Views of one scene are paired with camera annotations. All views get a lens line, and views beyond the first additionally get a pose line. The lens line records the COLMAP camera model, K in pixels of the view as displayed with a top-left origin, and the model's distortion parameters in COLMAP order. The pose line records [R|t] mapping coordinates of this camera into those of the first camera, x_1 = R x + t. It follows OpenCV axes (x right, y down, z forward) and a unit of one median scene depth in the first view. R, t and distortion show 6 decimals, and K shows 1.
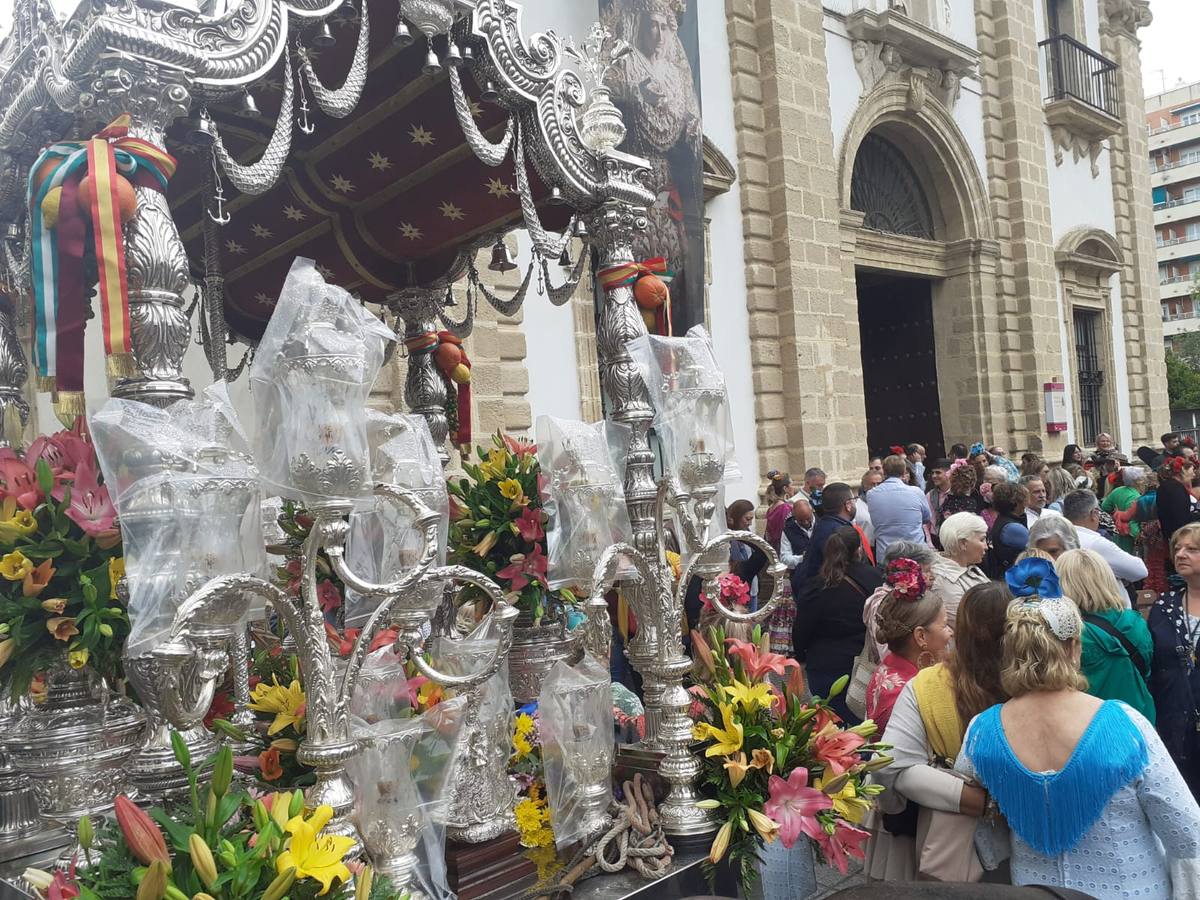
lens RADIAL K [[950.6, 0, 600.0], [0, 950.6, 450.0], [0, 0, 1]] dist [0.097011, -0.131027]
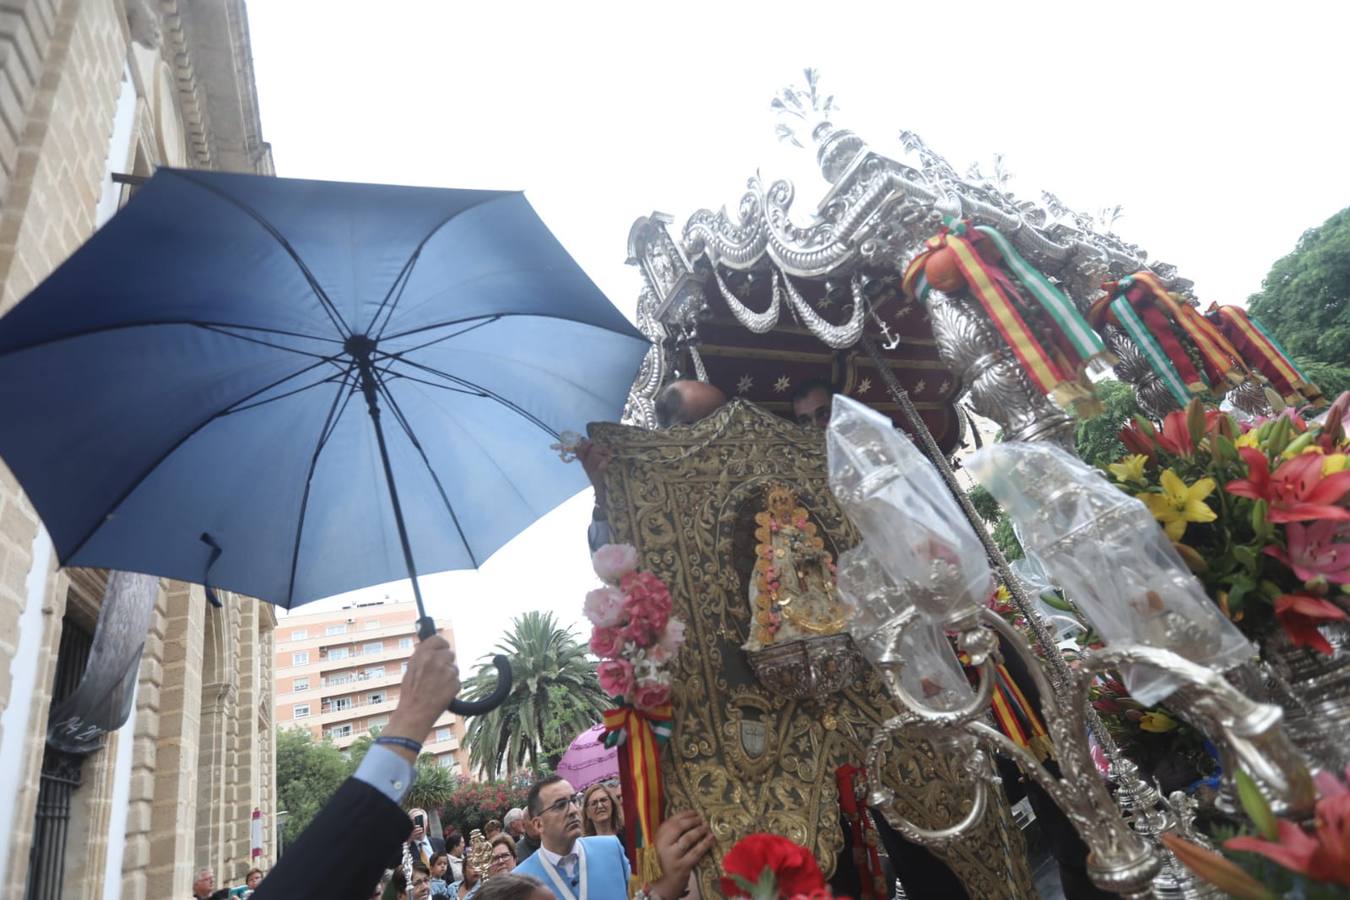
lens RADIAL K [[625.9, 0, 684.1], [0, 625.9, 450.7], [0, 0, 1]] dist [-0.036444, 0.011558]
pose [[0.292030, 0.417446, 0.860498, -0.265779], [0.225345, 0.844355, -0.486091, 0.049323], [-0.929483, 0.335862, 0.152507, 0.253536]]
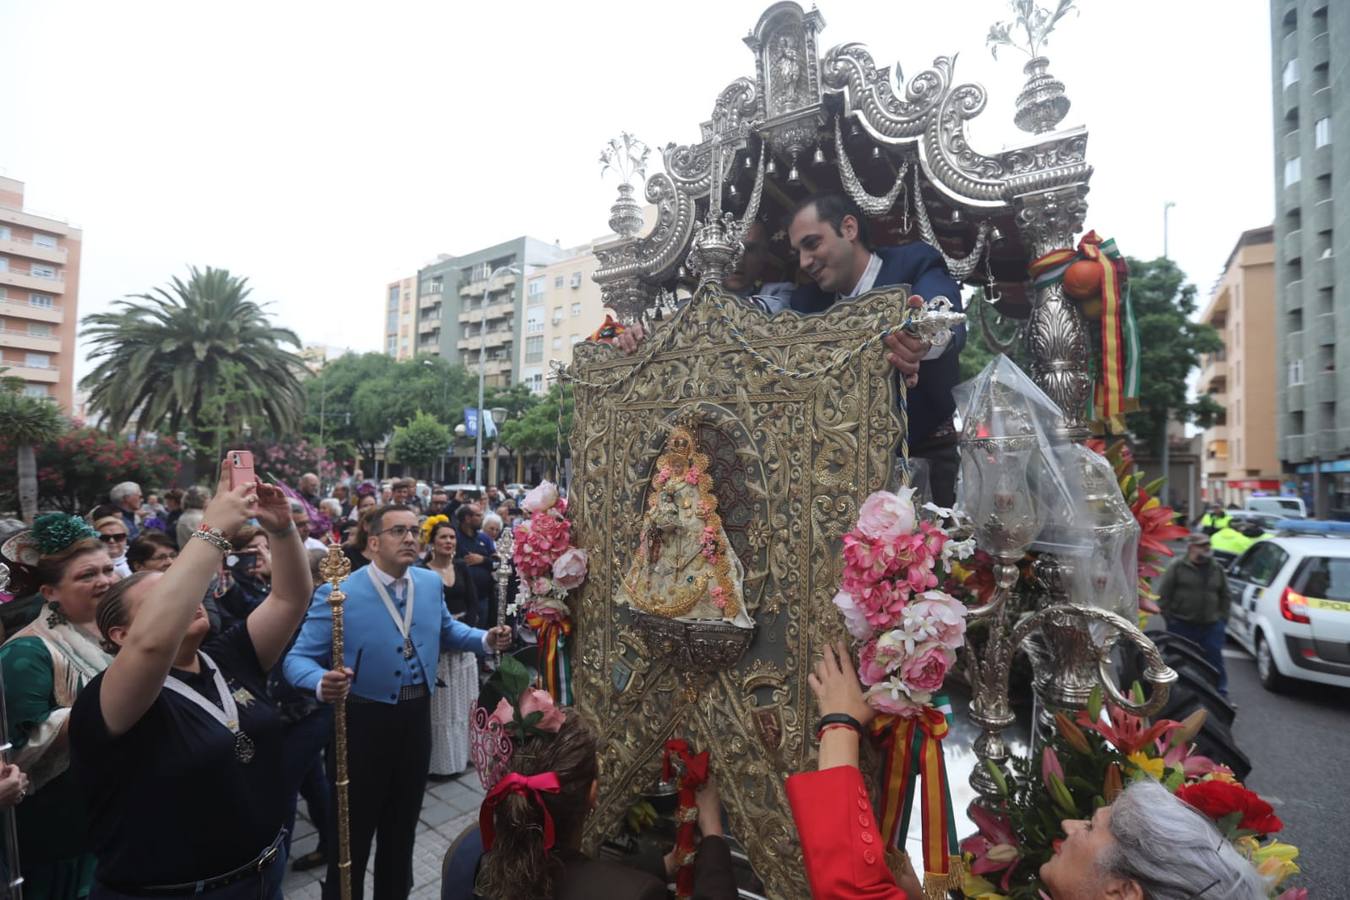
lens RADIAL K [[626.7, 0, 683.9], [0, 626.7, 448.7], [0, 0, 1]] dist [-0.033653, 0.010754]
pose [[-0.213984, 0.110095, 0.970613, -0.272482], [-0.027310, 0.992566, -0.118606, 0.036061], [-0.976455, -0.051888, -0.209387, 0.307011]]
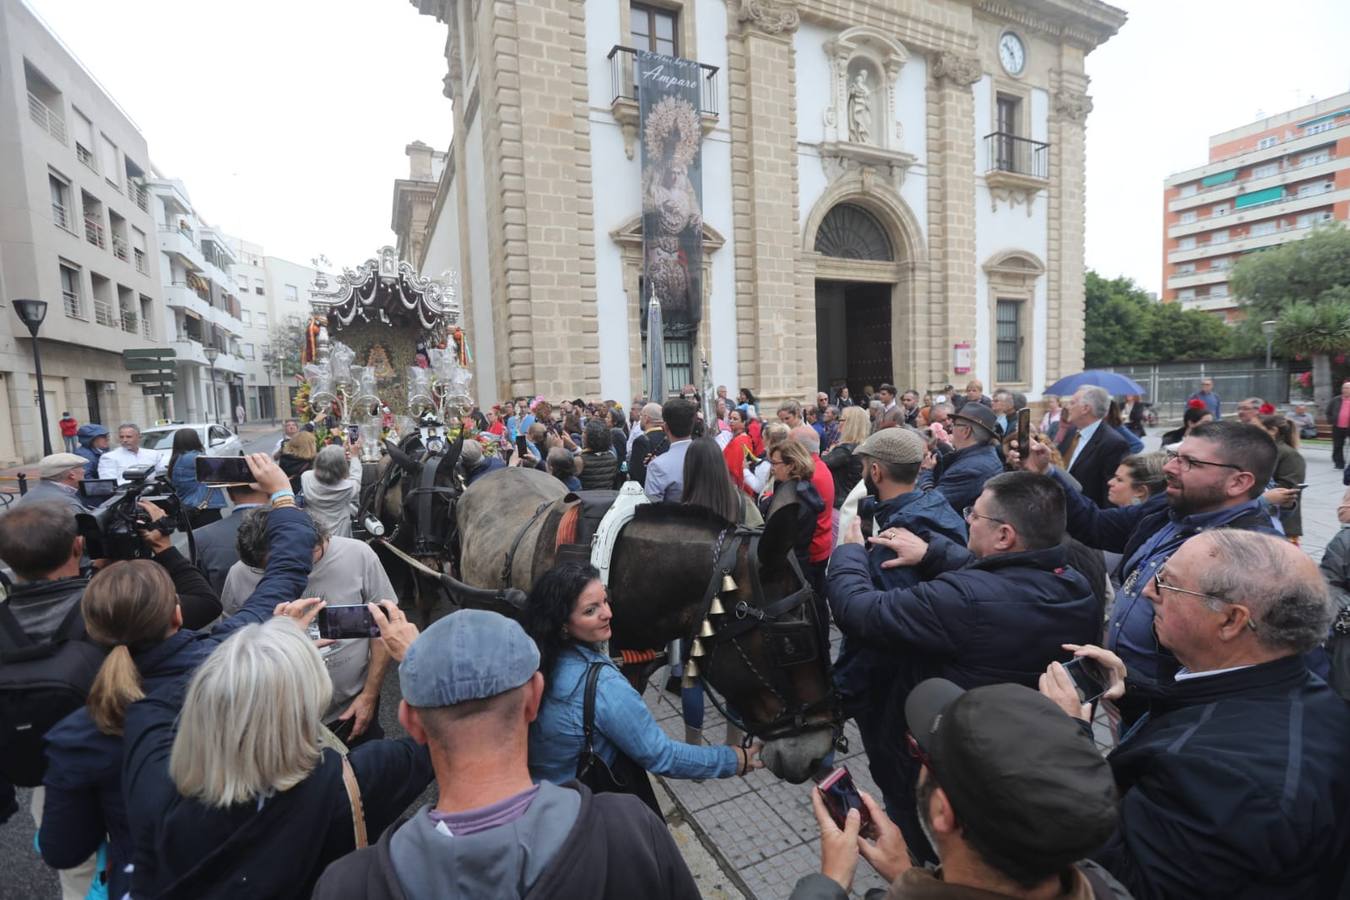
lens RADIAL K [[625.9, 0, 684.1], [0, 625.9, 450.7], [0, 0, 1]] dist [-0.036444, 0.011558]
pose [[0.960308, 0.068993, -0.270276, 0.348804], [-0.033672, 0.990516, 0.133209, -0.013028], [0.276903, -0.118821, 0.953523, -0.264839]]
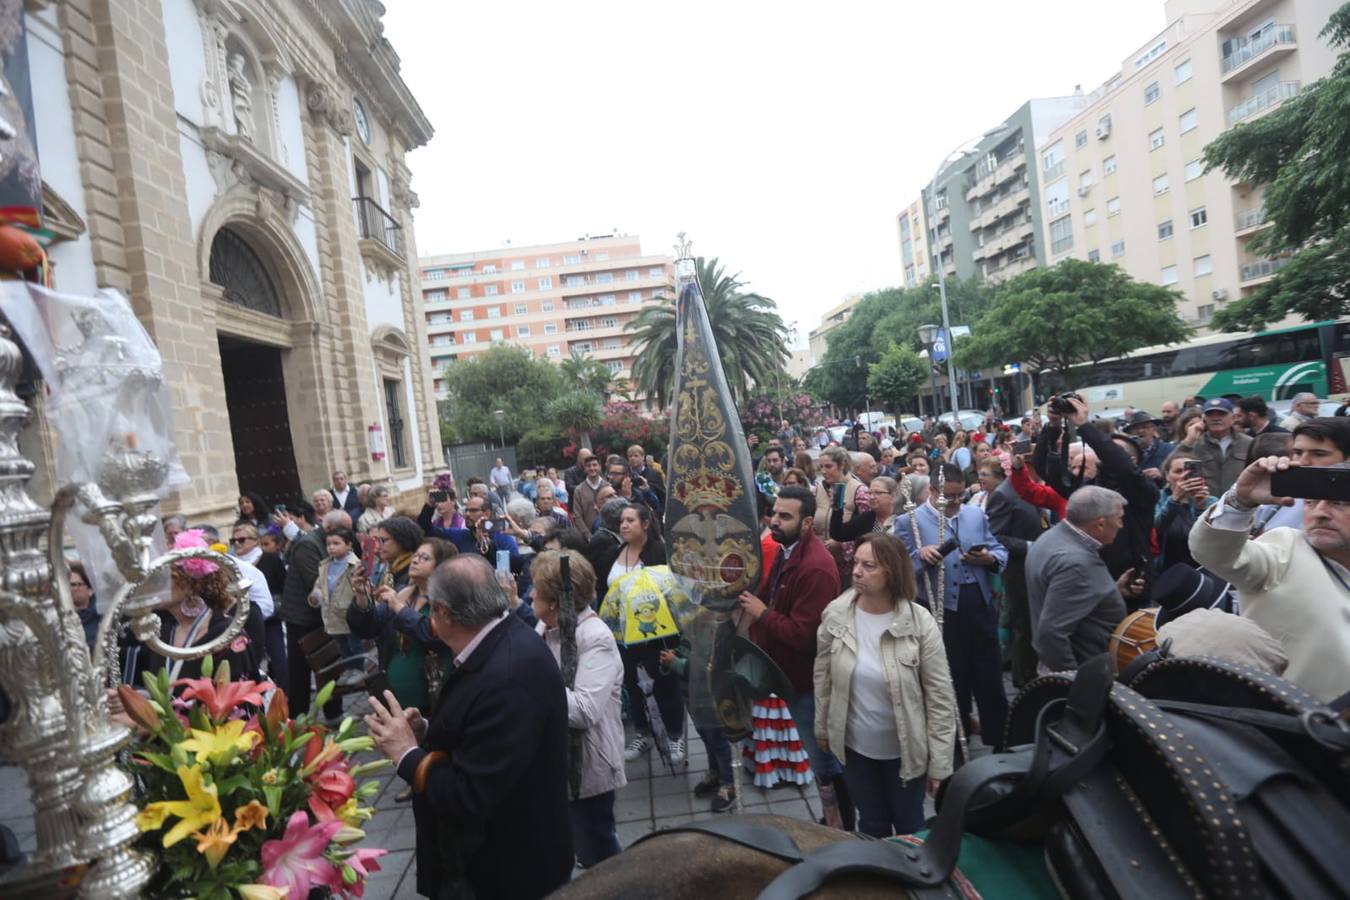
lens RADIAL K [[625.9, 0, 684.1], [0, 625.9, 450.7], [0, 0, 1]] dist [-0.036444, 0.011558]
pose [[0.604405, -0.026074, 0.796251, -0.002510], [0.055724, 0.998400, -0.009605, 0.004832], [-0.794726, 0.050175, 0.604891, 0.053597]]
